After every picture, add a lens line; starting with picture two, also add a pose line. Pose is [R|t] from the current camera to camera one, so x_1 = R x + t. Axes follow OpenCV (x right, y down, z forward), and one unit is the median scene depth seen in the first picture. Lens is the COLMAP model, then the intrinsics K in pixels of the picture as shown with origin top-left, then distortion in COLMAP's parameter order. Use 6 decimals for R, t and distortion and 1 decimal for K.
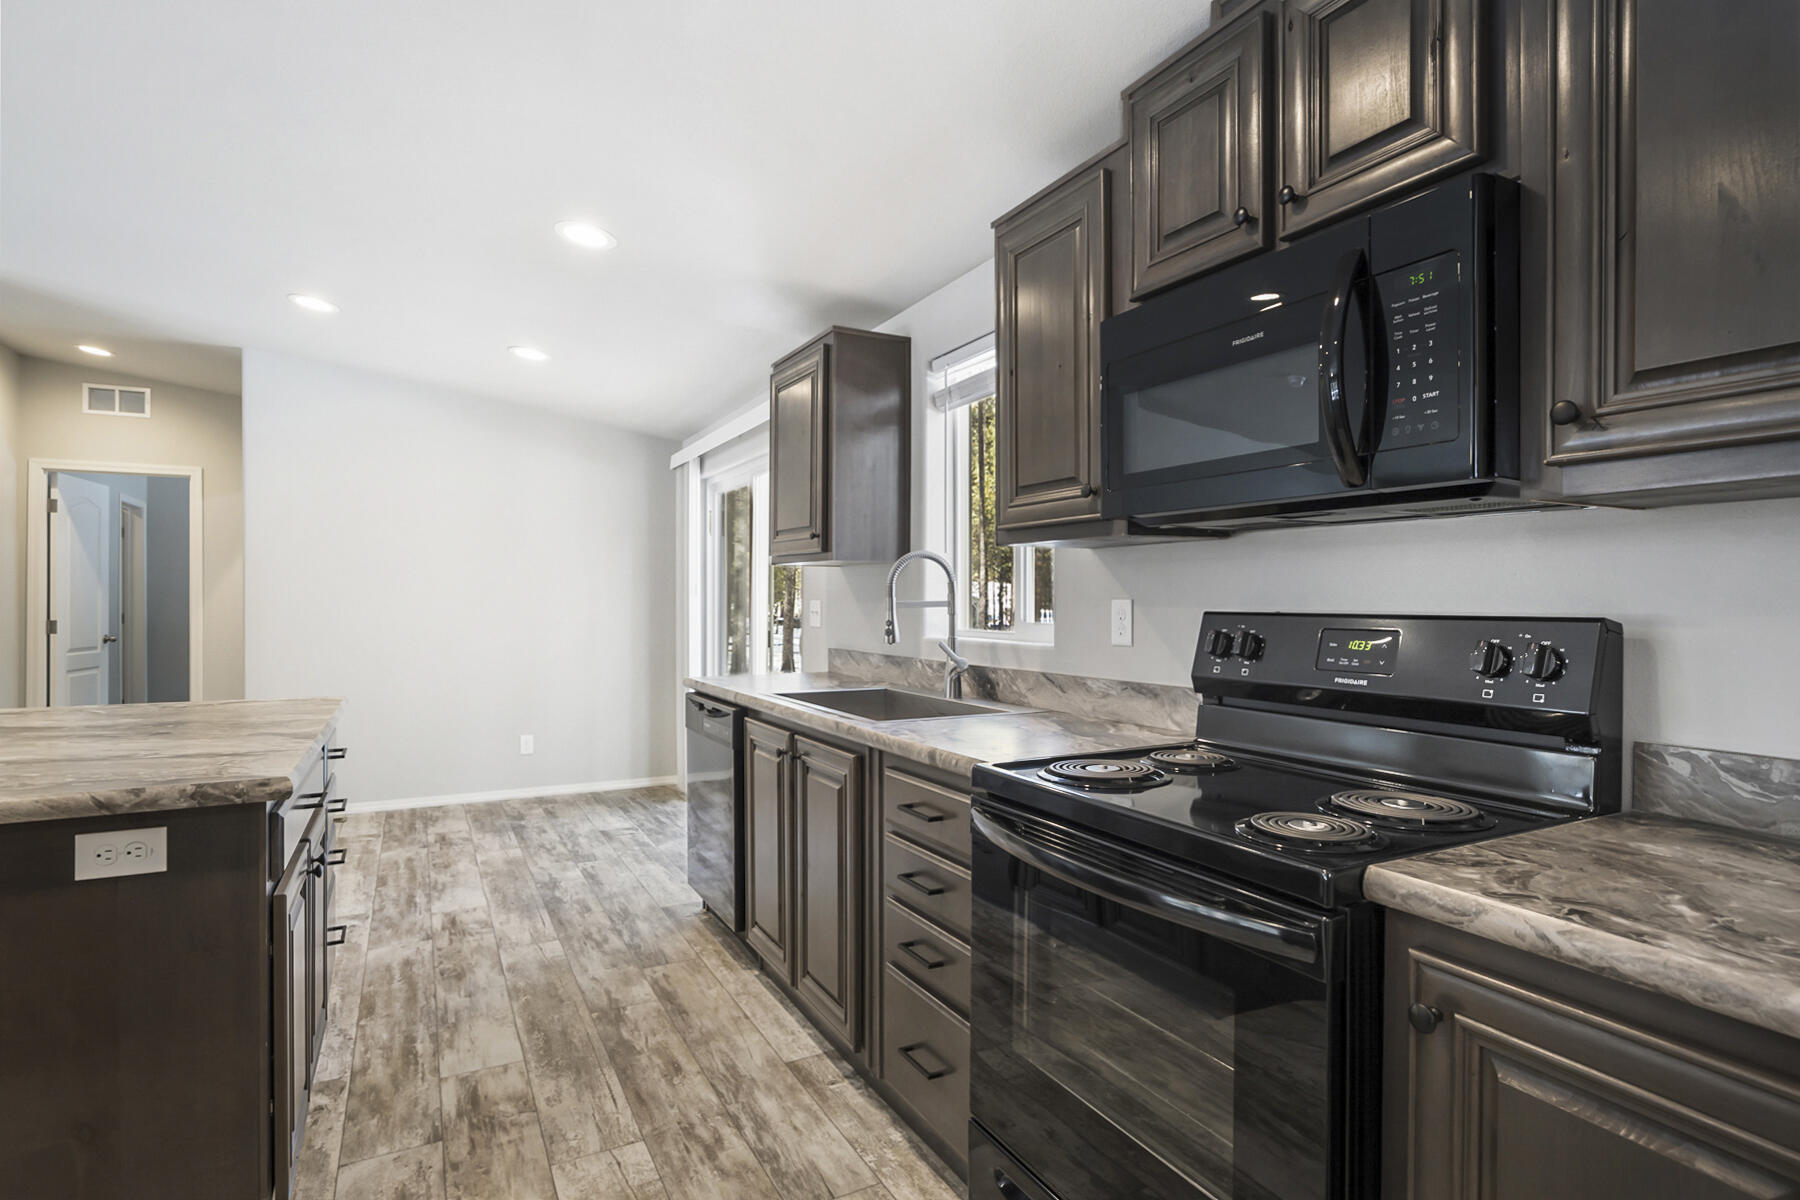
lens RADIAL K [[919.4, 0, 894.3], [0, 919.4, 598.0], [0, 0, 1]] dist [-0.019531, 0.008532]
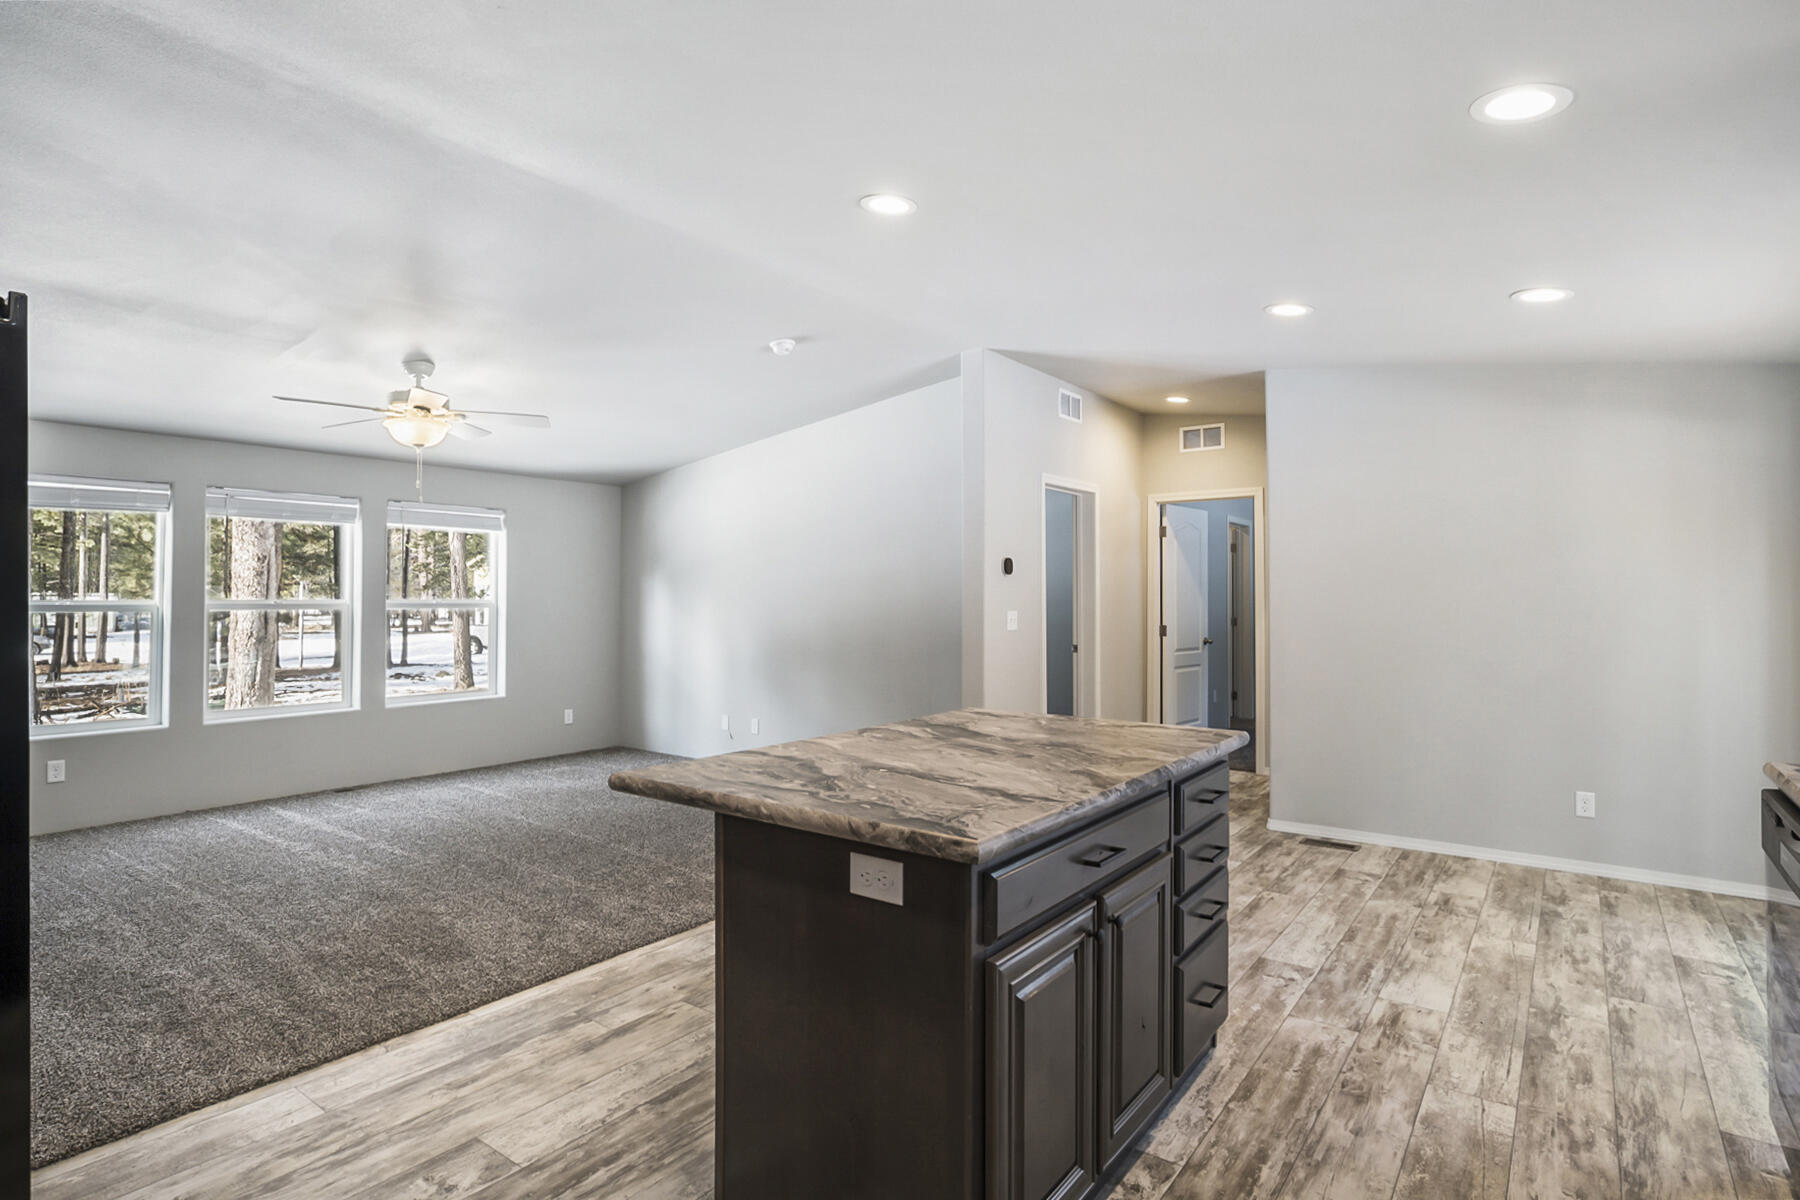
lens RADIAL K [[919.4, 0, 894.3], [0, 919.4, 598.0], [0, 0, 1]] dist [-0.019531, 0.008532]
pose [[0.428104, -0.003535, -0.903722, 0.059356], [0.004857, 0.999987, -0.001610, -0.020682], [0.903716, -0.003700, 0.428116, 0.238553]]
